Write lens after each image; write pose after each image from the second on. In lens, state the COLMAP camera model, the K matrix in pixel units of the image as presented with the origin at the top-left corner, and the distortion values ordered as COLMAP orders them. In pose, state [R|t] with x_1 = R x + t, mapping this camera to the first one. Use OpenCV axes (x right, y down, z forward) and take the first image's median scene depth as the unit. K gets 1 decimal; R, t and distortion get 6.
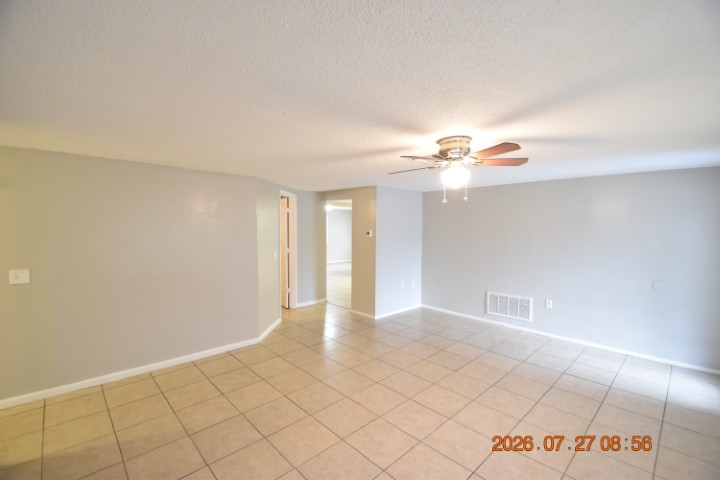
lens RADIAL K [[317.0, 0, 356.1], [0, 317.0, 241.0], [0, 0, 1]] dist [0.011364, -0.018432]
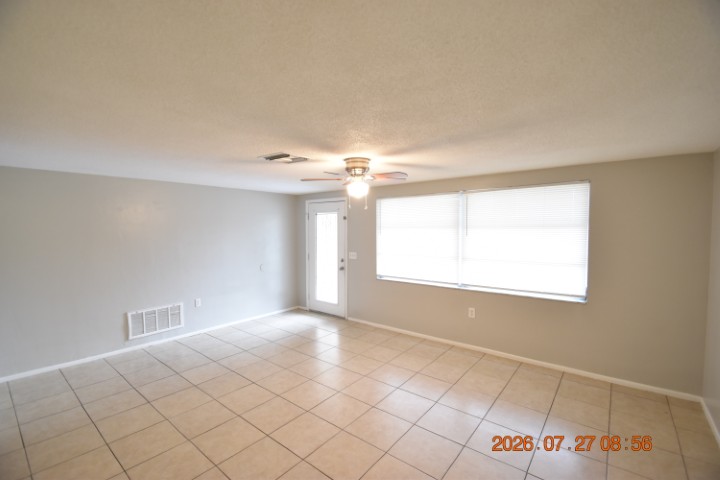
lens RADIAL K [[317.0, 0, 356.1], [0, 317.0, 241.0], [0, 0, 1]] dist [0.011364, -0.018432]
pose [[-0.137228, -0.044404, 0.989544, -0.506588], [0.054504, 0.997143, 0.052303, -0.031272], [-0.989039, 0.061111, -0.134415, 0.635851]]
